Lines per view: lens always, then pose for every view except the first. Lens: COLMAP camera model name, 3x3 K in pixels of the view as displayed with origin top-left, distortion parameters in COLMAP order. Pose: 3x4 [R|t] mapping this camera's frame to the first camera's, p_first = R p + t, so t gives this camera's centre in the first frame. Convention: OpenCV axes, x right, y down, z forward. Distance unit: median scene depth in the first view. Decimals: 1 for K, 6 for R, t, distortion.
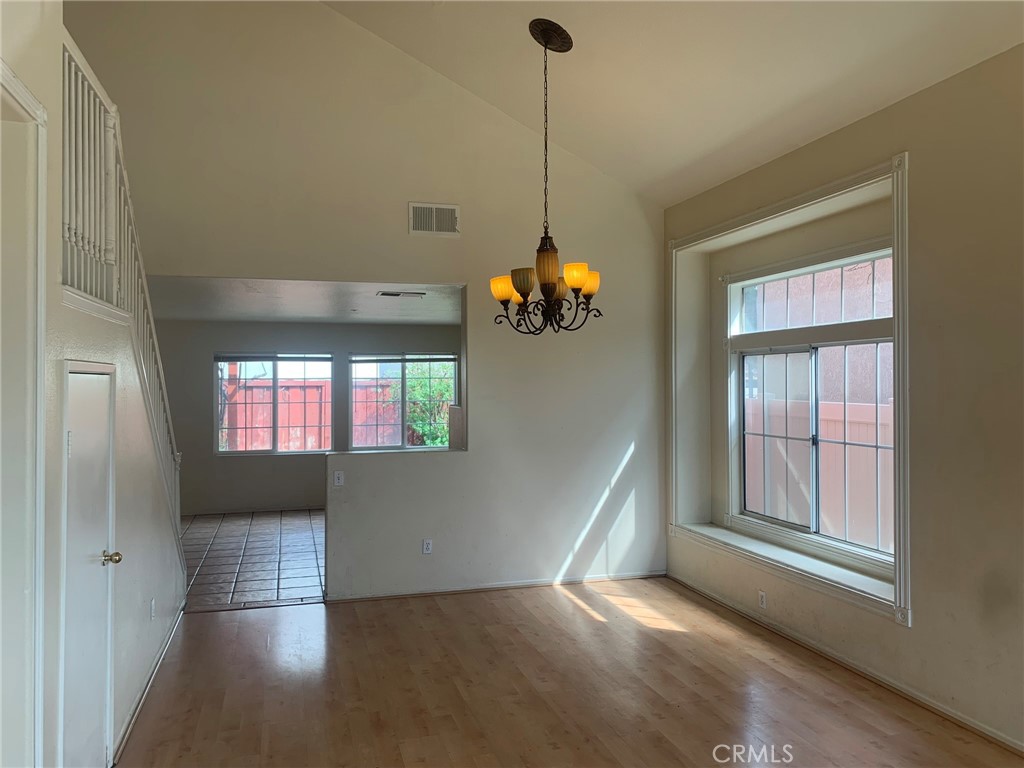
lens RADIAL K [[775.3, 0, 510.6], [0, 775.3, 374.6], [0, 0, 1]] dist [0.042387, -0.042849]
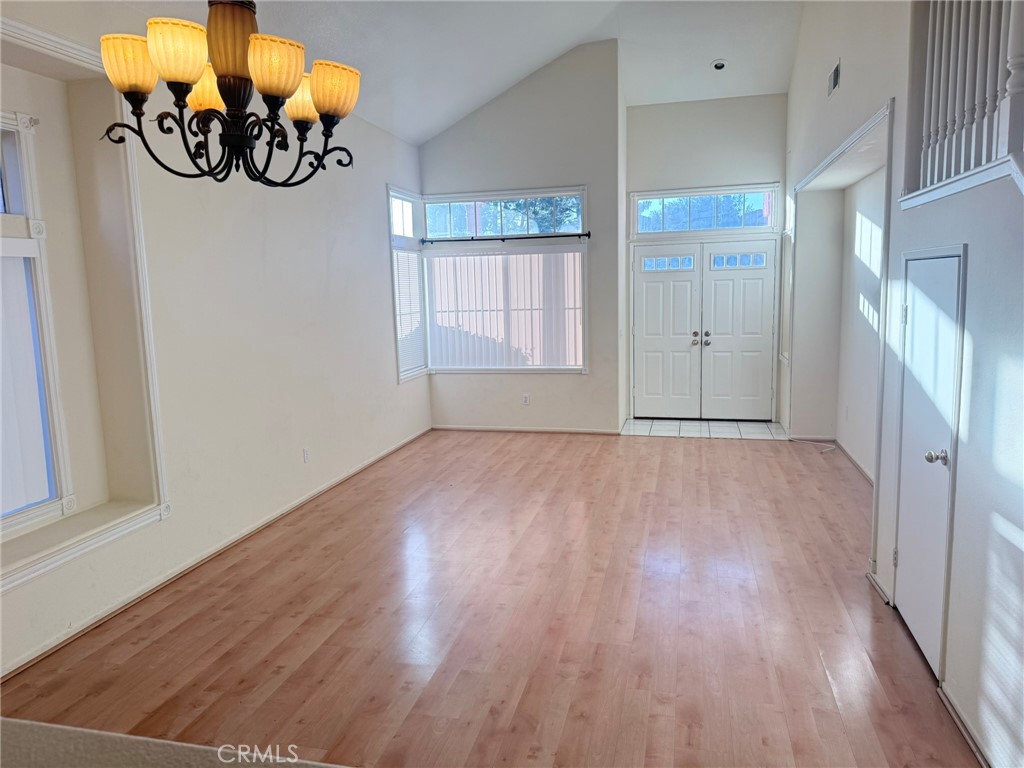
lens RADIAL K [[705.8, 0, 508.6], [0, 705.8, 378.4], [0, 0, 1]] dist [0.071687, -0.006743]
pose [[-0.864235, -0.040980, 0.501417, -0.329952], [0.023947, 0.992196, 0.122365, 0.015329], [-0.502519, 0.117759, -0.856509, 1.325808]]
